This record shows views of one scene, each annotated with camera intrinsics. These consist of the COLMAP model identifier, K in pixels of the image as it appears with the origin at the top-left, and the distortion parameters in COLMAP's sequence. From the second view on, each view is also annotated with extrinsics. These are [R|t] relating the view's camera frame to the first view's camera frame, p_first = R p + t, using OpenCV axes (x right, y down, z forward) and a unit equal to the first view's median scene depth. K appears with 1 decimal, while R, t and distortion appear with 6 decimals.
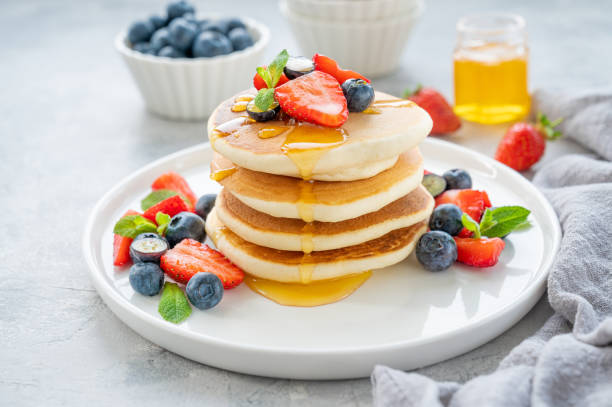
lens RADIAL K [[517.2, 0, 310.0], [0, 517.2, 203.3], [0, 0, 1]] dist [-0.012226, 0.002800]
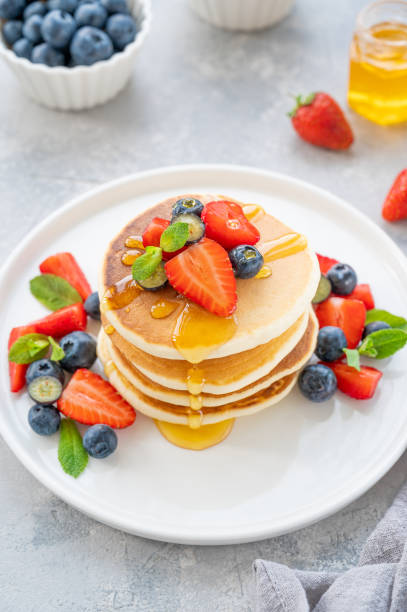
lens RADIAL K [[517.2, 0, 199.5], [0, 517.2, 305.6], [0, 0, 1]] dist [-0.012226, 0.002800]
pose [[0.999859, 0.011232, 0.012521, -0.012547], [-0.013485, 0.980199, 0.197553, -0.302613], [-0.010054, -0.197694, 0.980212, -0.001823]]
